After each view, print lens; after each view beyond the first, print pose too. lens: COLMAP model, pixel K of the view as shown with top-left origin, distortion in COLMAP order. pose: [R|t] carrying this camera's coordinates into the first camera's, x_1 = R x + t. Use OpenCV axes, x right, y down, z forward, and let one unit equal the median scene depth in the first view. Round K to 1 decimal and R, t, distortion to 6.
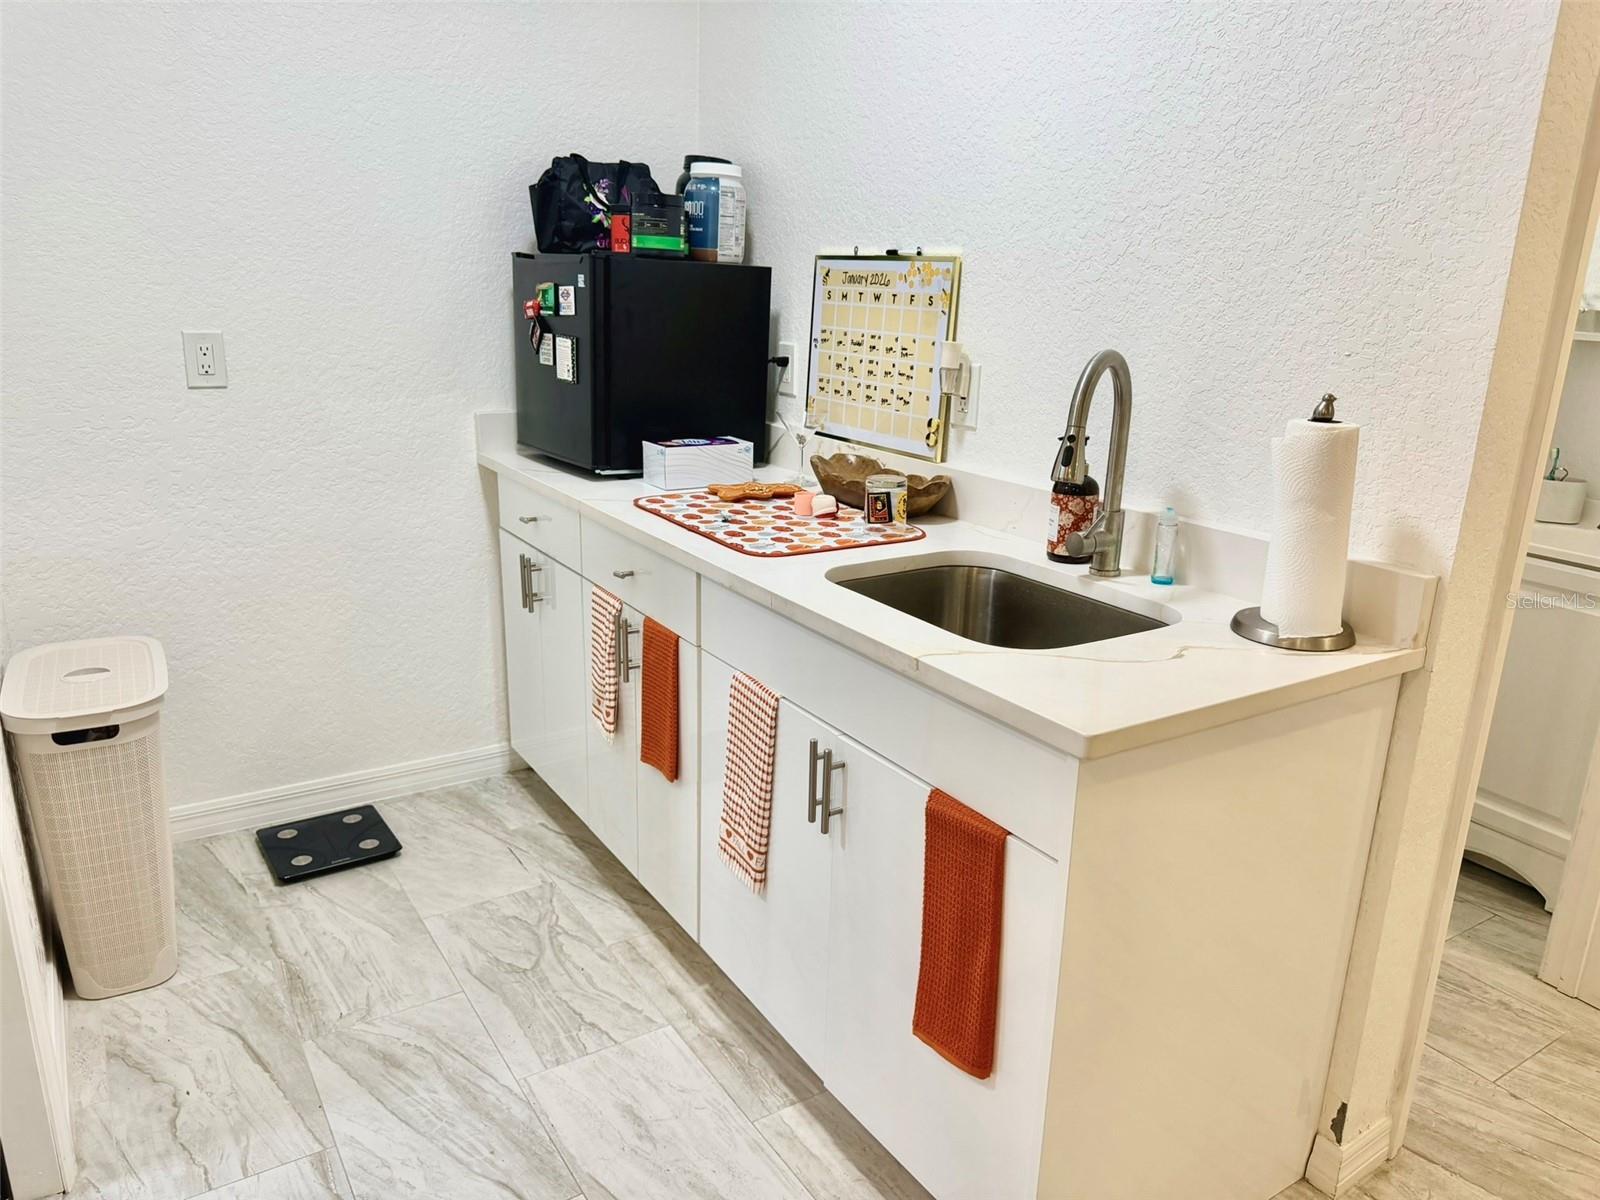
lens RADIAL K [[1134.2, 0, 802.0], [0, 1134.2, 617.3], [0, 0, 1]] dist [0.036032, -0.039585]
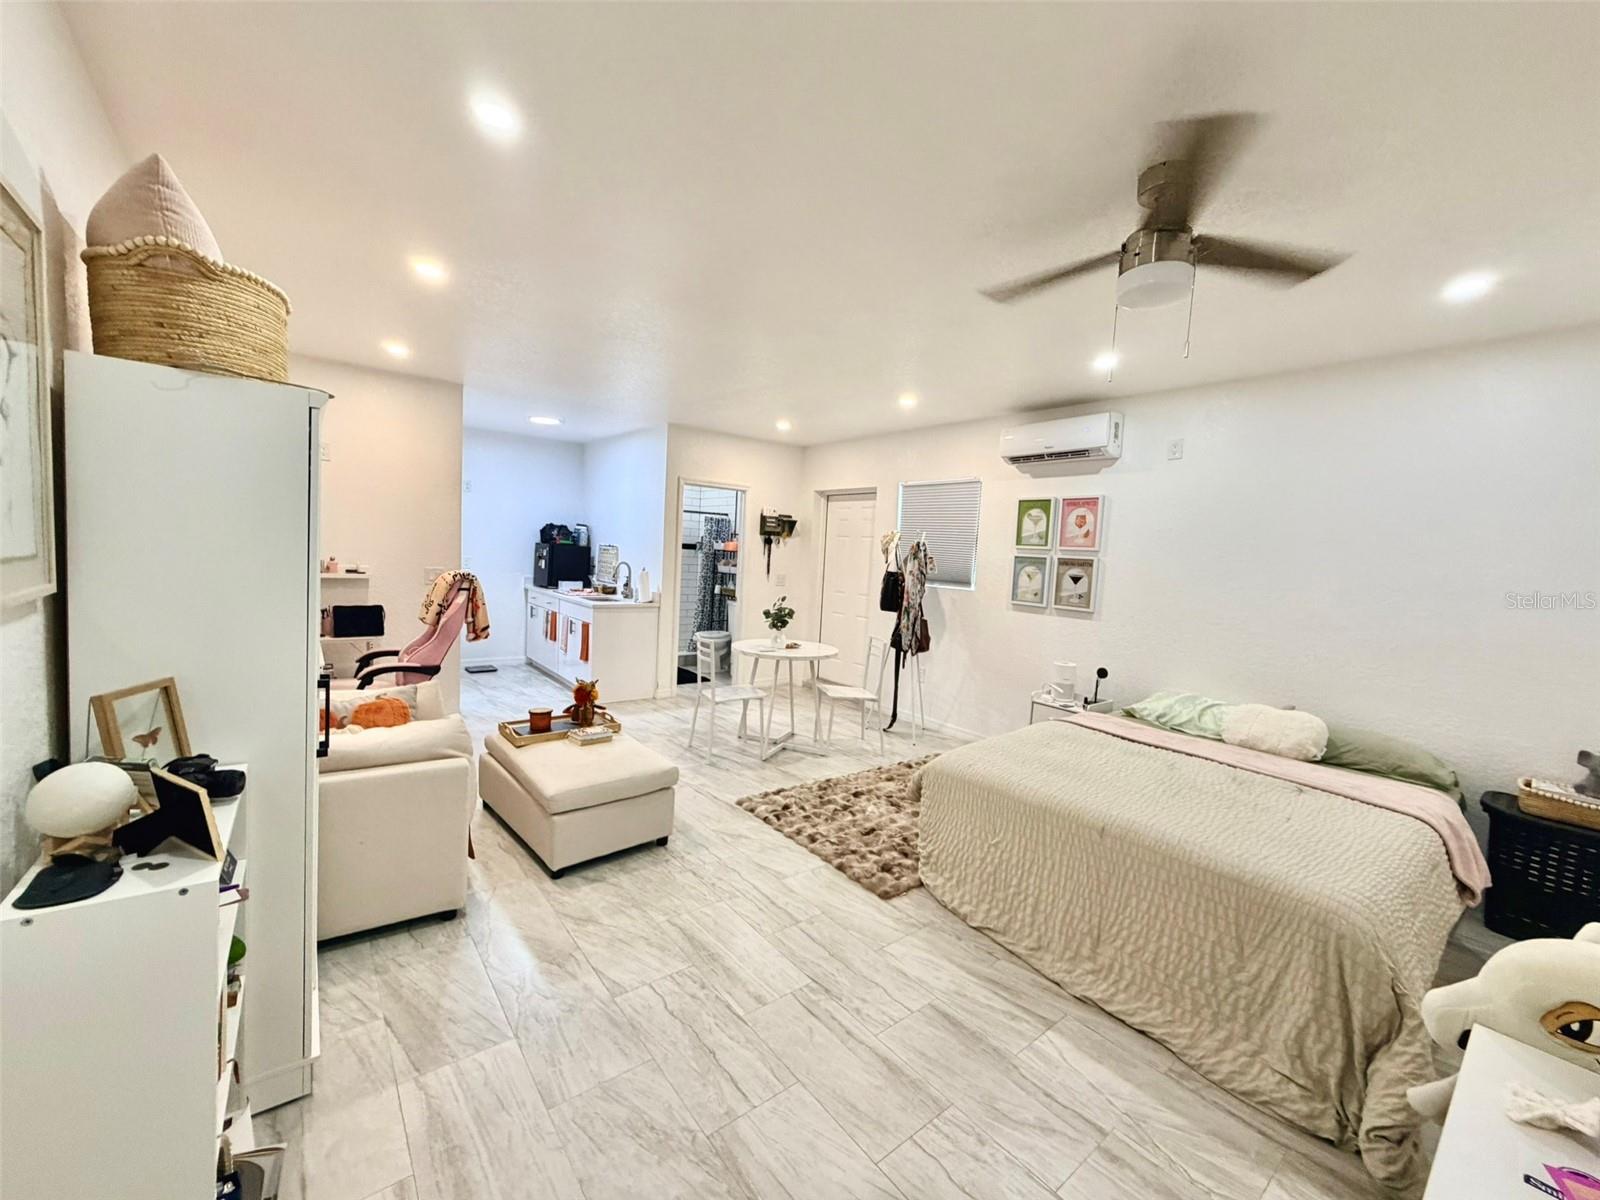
lens RADIAL K [[640.8, 0, 803.1], [0, 640.8, 604.4], [0, 0, 1]] dist [0.002380, 0.000986]
pose [[0.994640, 0.019390, 0.101565, 0.770372], [0.001950, 0.978569, -0.205911, 0.629406], [-0.103381, 0.205005, 0.973286, -2.168763]]
